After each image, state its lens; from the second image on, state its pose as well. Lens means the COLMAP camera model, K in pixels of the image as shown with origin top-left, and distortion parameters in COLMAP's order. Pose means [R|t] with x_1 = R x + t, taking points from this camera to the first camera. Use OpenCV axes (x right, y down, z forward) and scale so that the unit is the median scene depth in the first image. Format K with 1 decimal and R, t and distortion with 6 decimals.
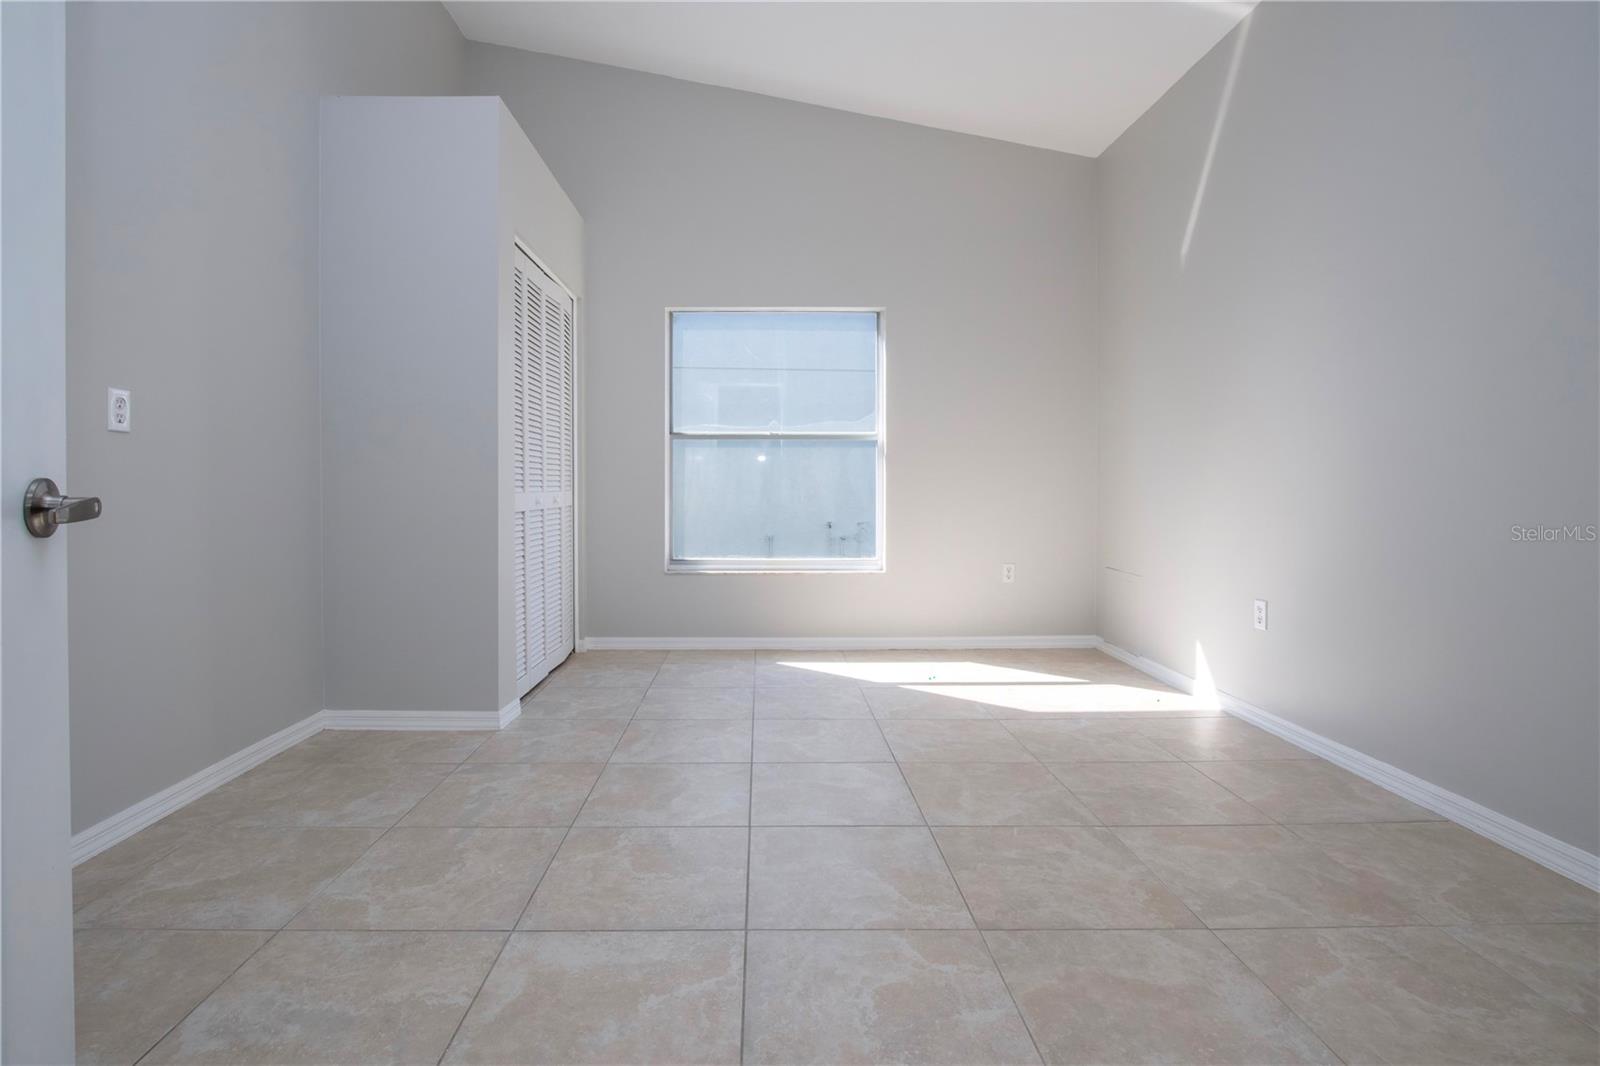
lens RADIAL K [[764.2, 0, 780.7], [0, 764.2, 552.8], [0, 0, 1]] dist [-0.002901, 0.000156]
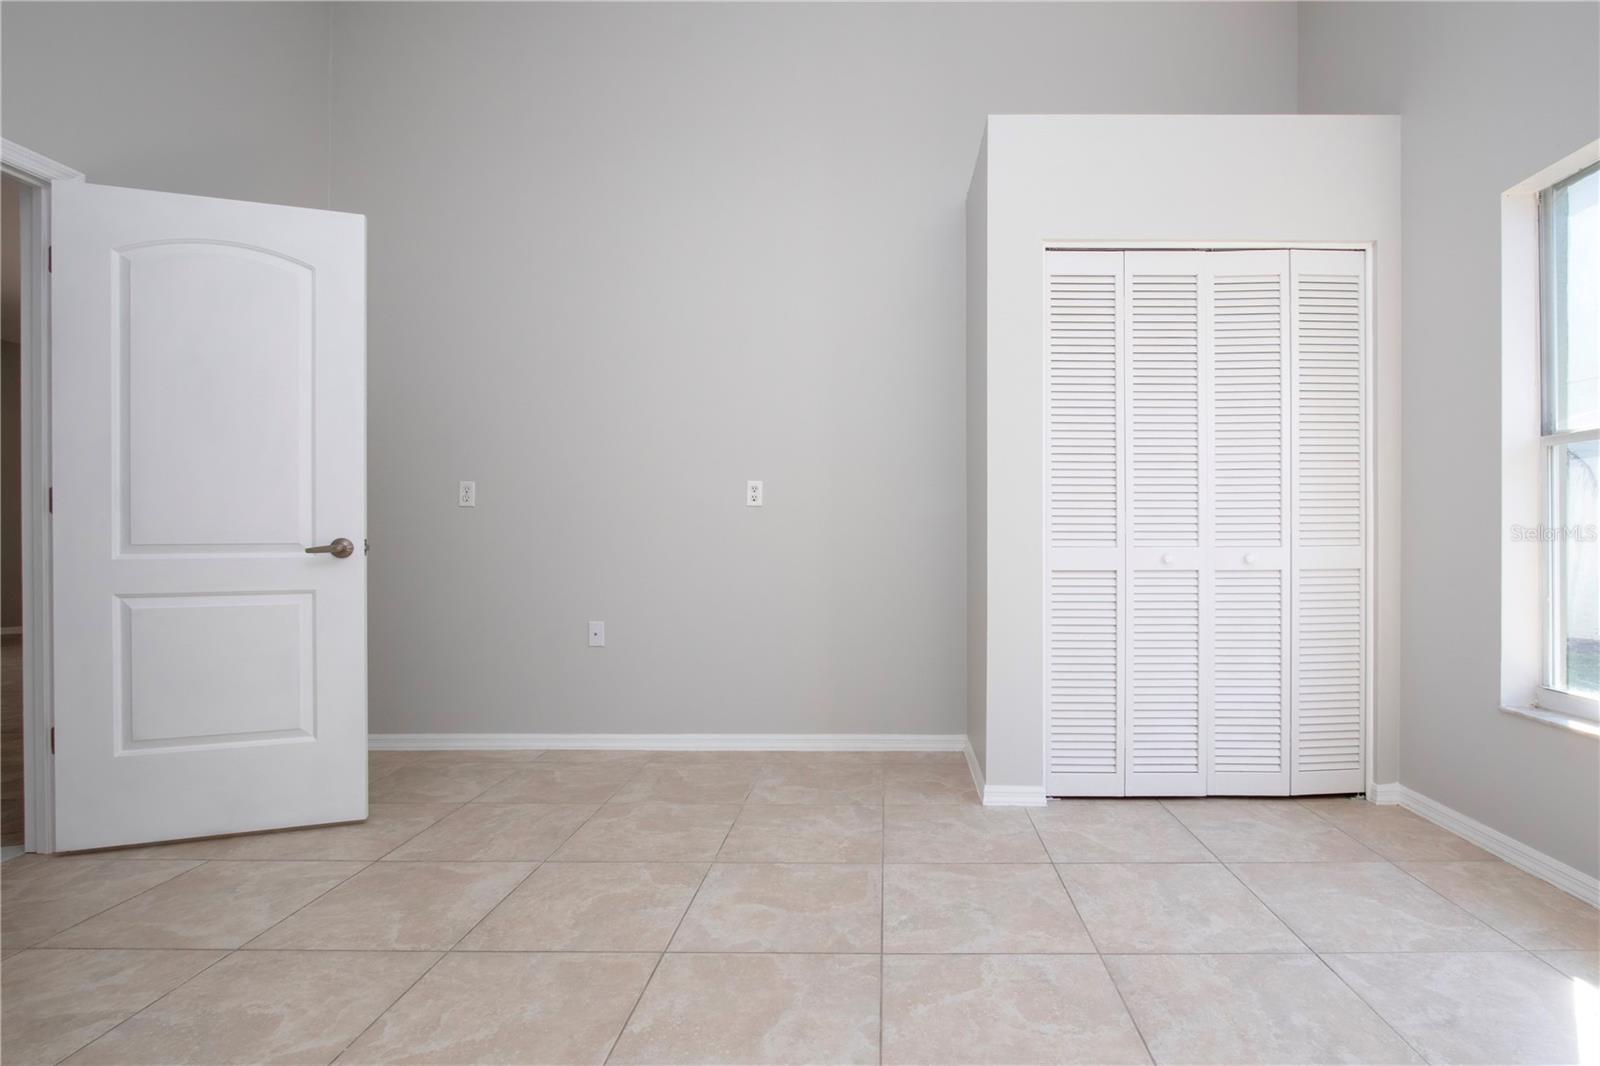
lens RADIAL K [[755.8, 0, 829.5], [0, 755.8, 540.0], [0, 0, 1]] dist [-0.010548, 0.001018]
pose [[-0.033739, 0.002959, -0.999426, 0.790646], [-0.086157, 0.996264, 0.005858, -0.106706], [0.995710, 0.086306, -0.033359, 1.211830]]
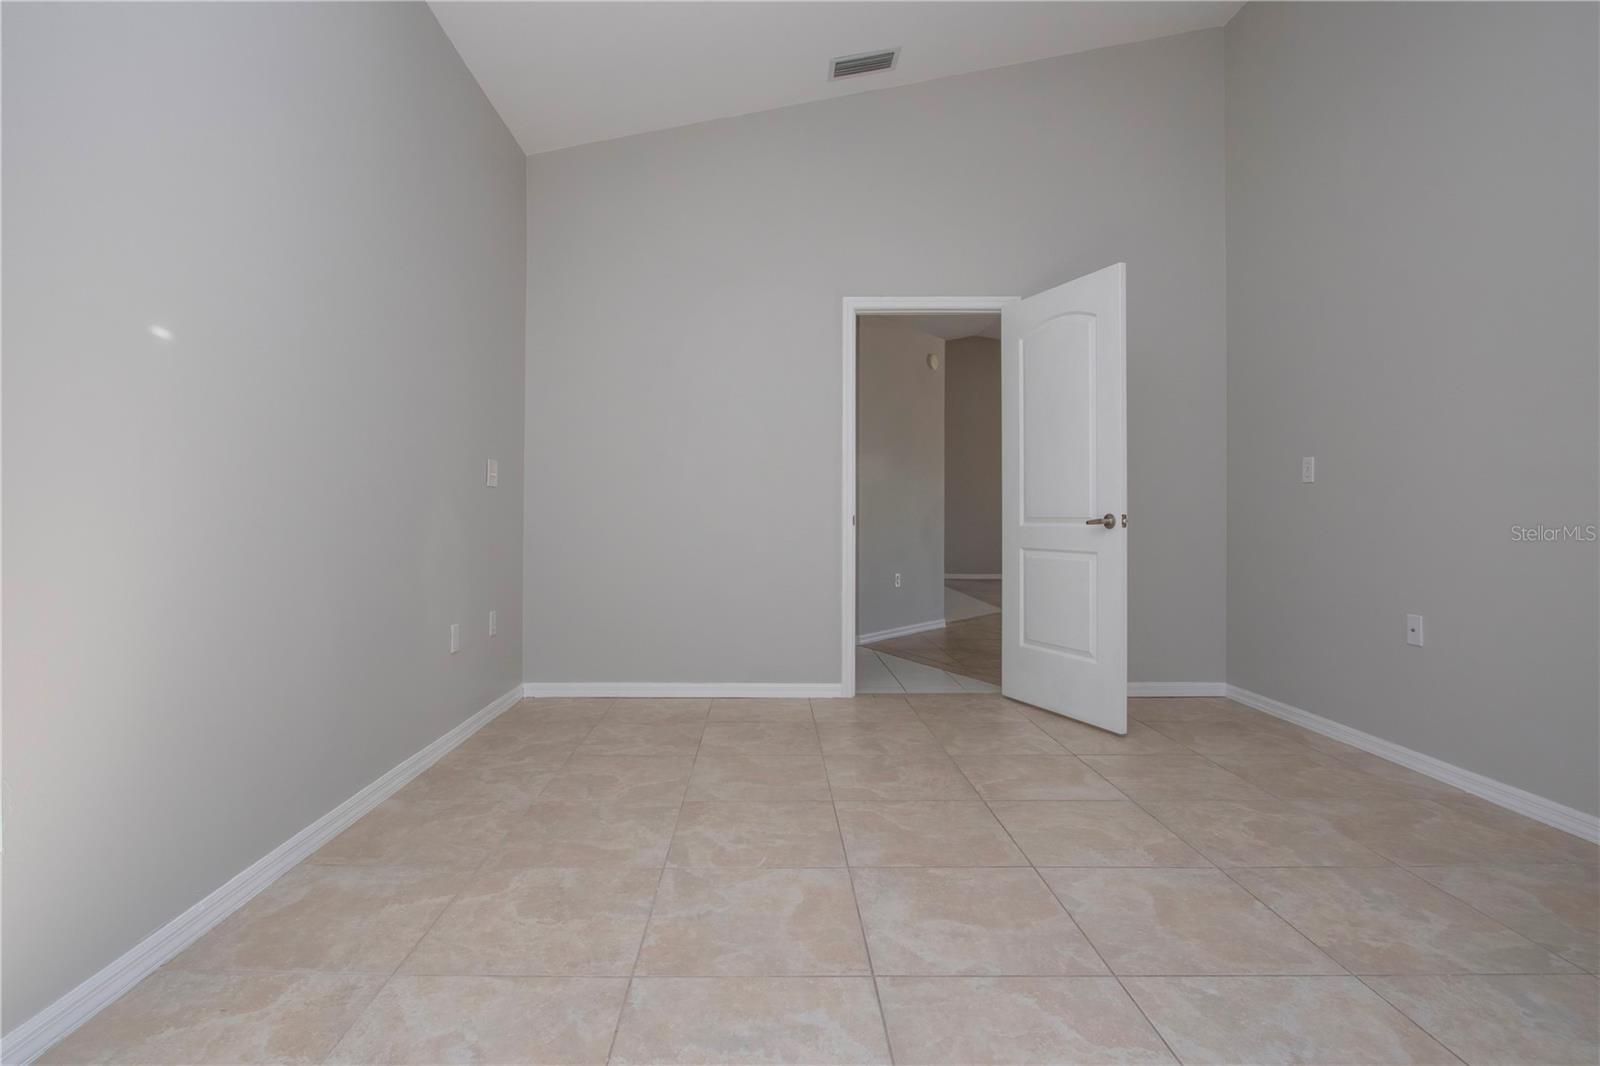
lens RADIAL K [[783.5, 0, 841.6], [0, 783.5, 513.8], [0, 0, 1]] dist [-0.015113, 0.001084]
pose [[-0.997755, -0.002663, -0.066917, 0.277130], [-0.008446, 0.996234, 0.086293, -0.172965], [0.066436, 0.086664, -0.994020, 1.996541]]
